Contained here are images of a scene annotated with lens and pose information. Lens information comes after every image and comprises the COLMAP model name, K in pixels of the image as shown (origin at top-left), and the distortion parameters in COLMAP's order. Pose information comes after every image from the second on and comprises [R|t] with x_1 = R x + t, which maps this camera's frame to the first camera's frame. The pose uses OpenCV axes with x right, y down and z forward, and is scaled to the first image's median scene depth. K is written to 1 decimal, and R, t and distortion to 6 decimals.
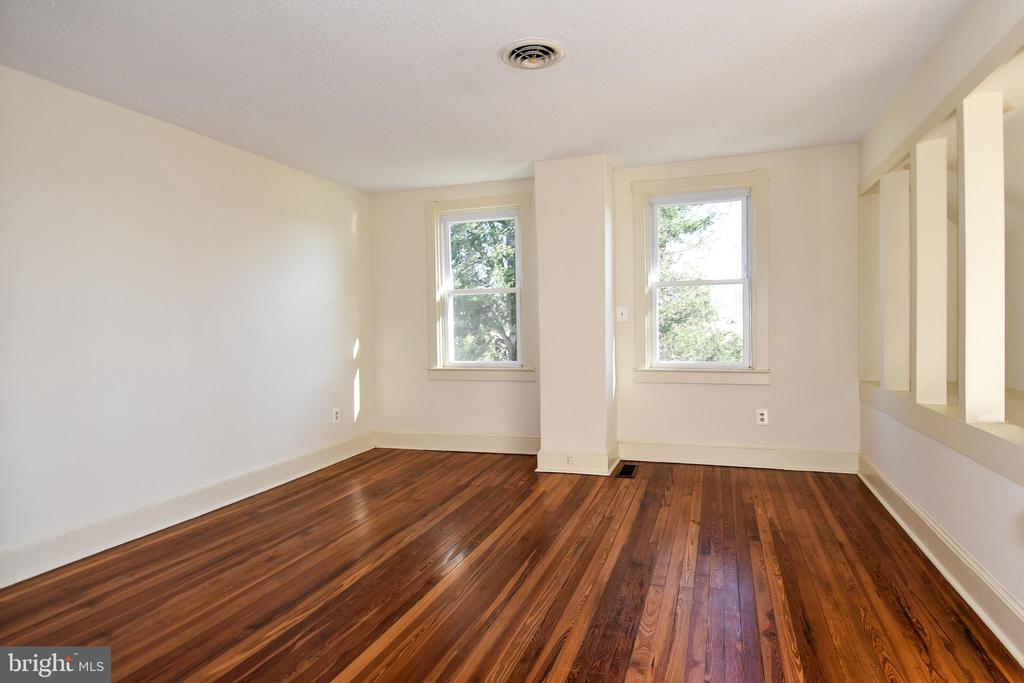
lens RADIAL K [[517.1, 0, 509.9], [0, 517.1, 319.7], [0, 0, 1]] dist [0.044507, -0.039404]
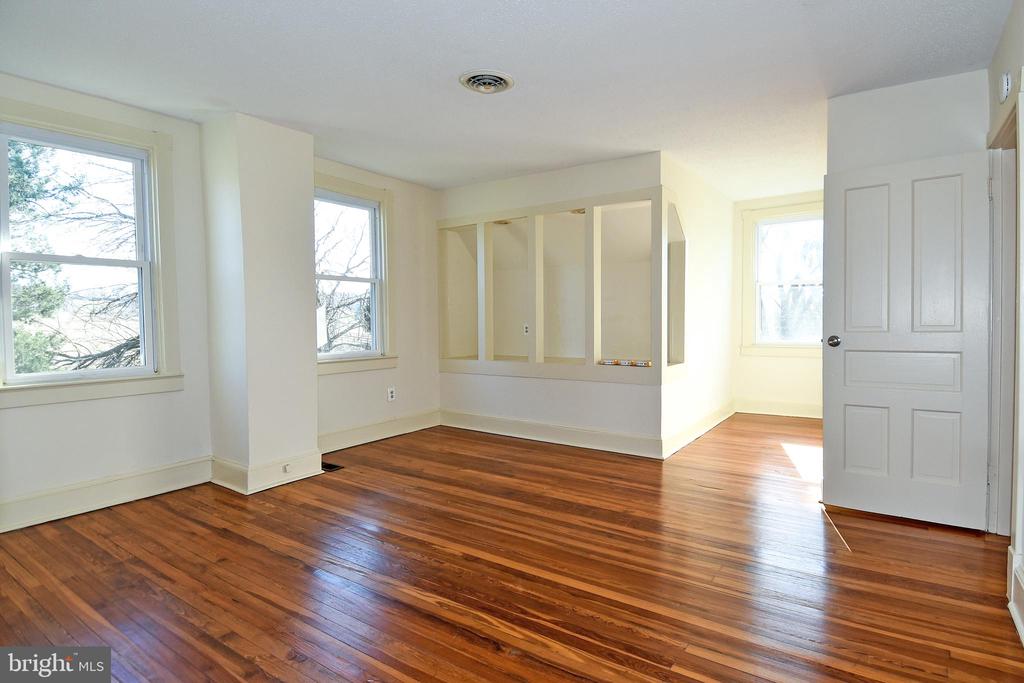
lens RADIAL K [[533.6, 0, 520.6], [0, 533.6, 338.0], [0, 0, 1]] dist [0.048488, -0.052432]
pose [[0.312527, -0.021880, 0.949657, -0.990362], [-0.005806, 0.999672, 0.024943, 0.029232], [-0.949891, -0.013309, 0.312297, 0.508704]]
